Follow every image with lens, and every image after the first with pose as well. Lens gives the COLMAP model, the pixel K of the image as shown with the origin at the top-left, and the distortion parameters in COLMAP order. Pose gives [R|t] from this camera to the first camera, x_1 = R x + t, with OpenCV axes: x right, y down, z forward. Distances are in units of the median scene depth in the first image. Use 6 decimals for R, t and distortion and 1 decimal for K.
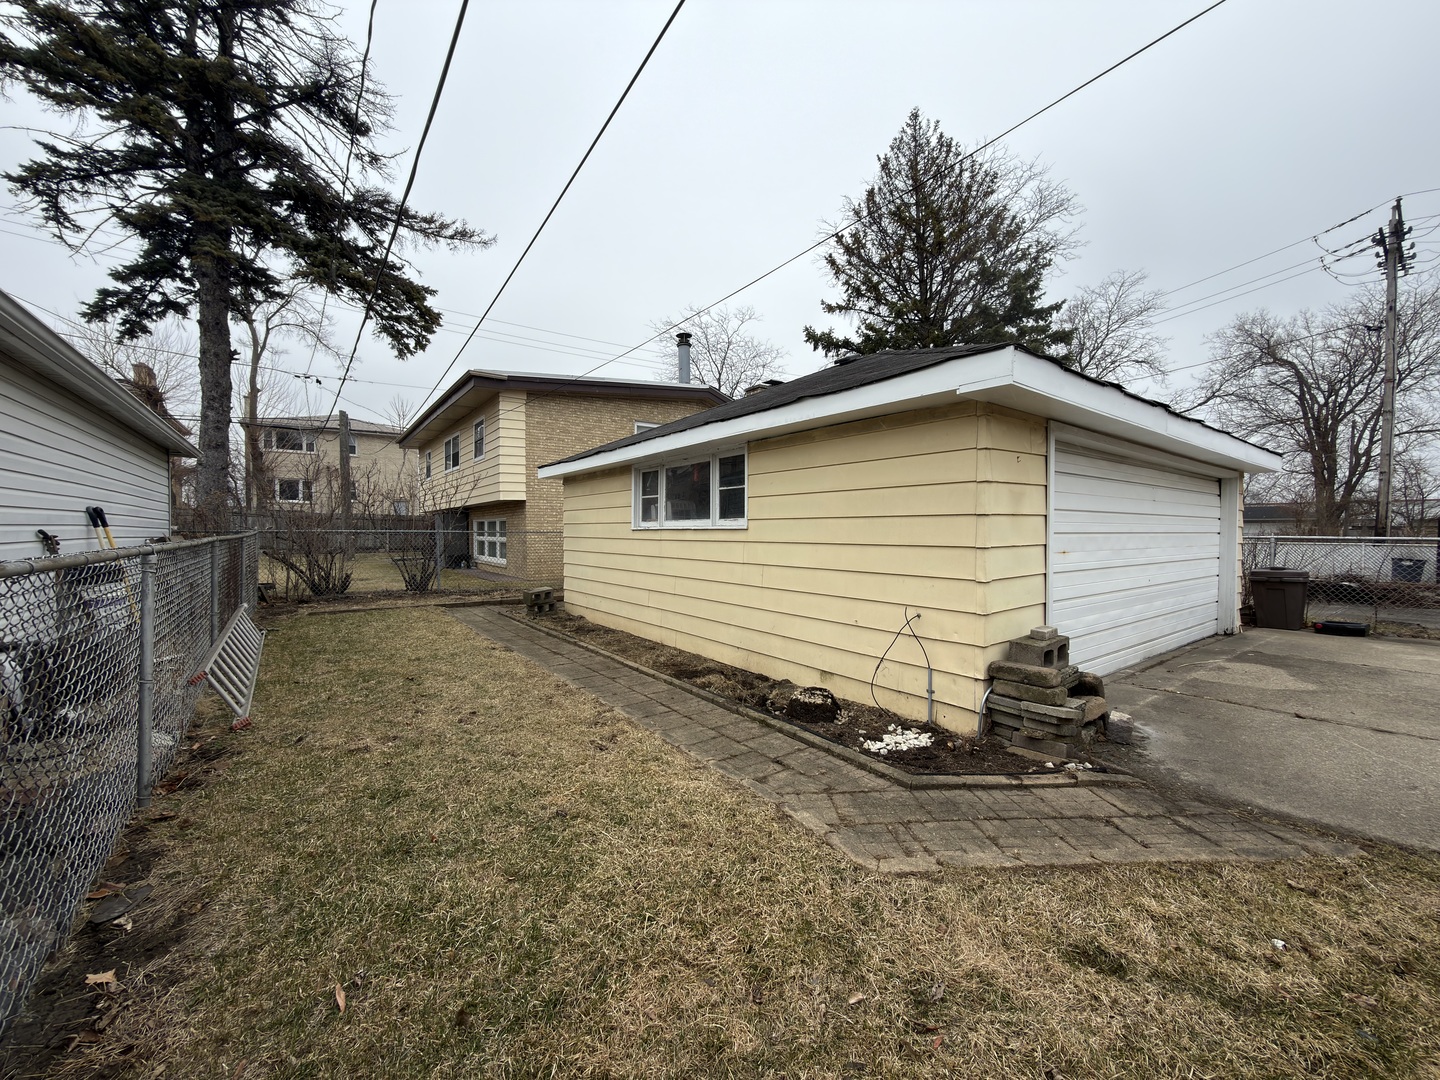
lens RADIAL K [[572.1, 0, 720.0], [0, 572.1, 540.0], [0, 0, 1]] dist [0.000076, 0.000086]
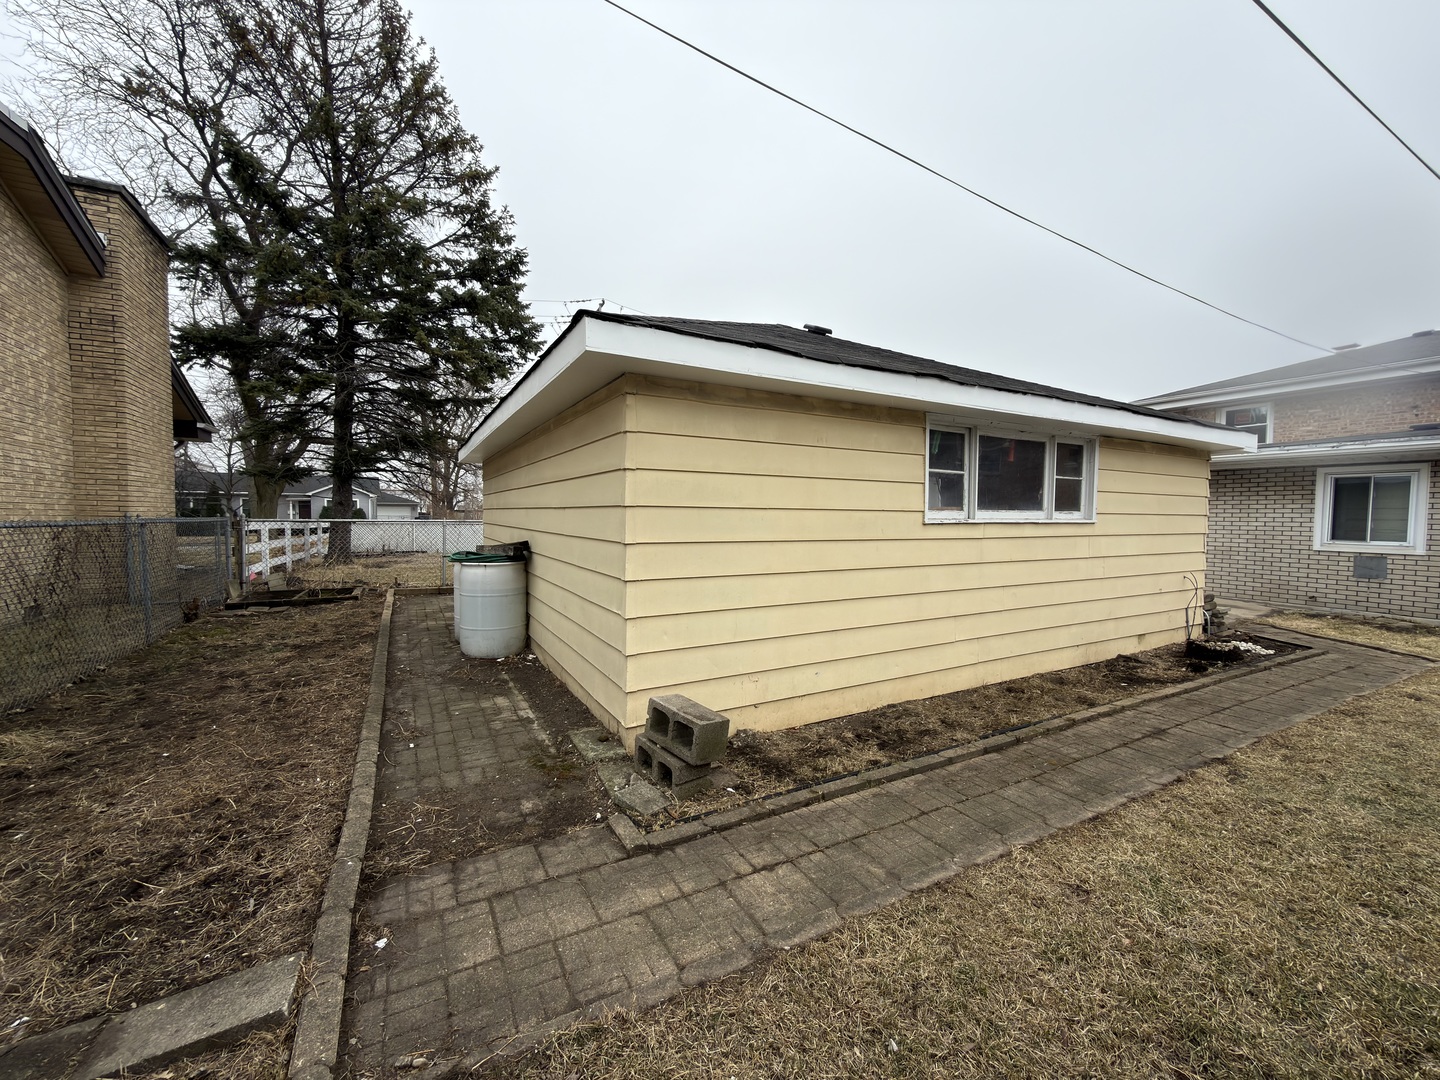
lens RADIAL K [[627.0, 0, 723.0], [0, 627.0, 509.7], [0, 0, 1]] dist [0.001493, 0.000249]
pose [[0.092337, 0.003357, 0.995722, -1.456848], [0.006946, 0.999968, -0.004015, -0.055364], [-0.995704, 0.007287, 0.092311, 2.041015]]
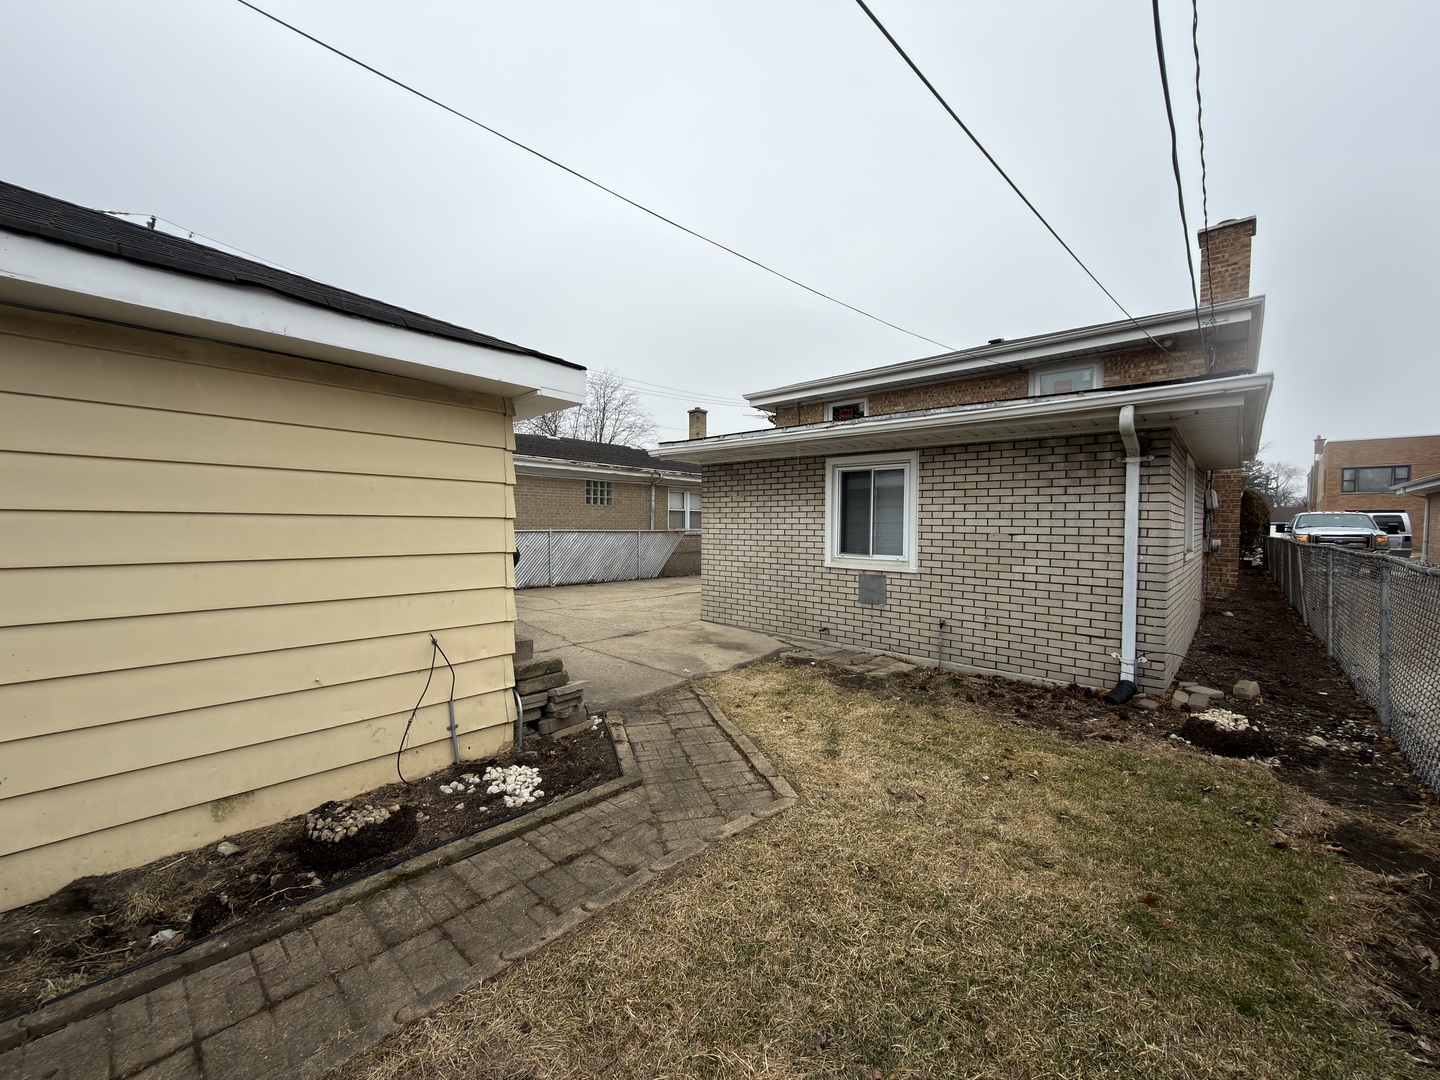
lens RADIAL K [[572.1, 0, 720.0], [0, 572.1, 540.0], [0, 0, 1]] dist [0.000076, 0.000086]
pose [[-0.202402, -0.027341, 0.978921, -0.506787], [0.012213, 0.999462, 0.030440, -0.029297], [-0.979226, 0.018117, -0.201959, 0.757843]]
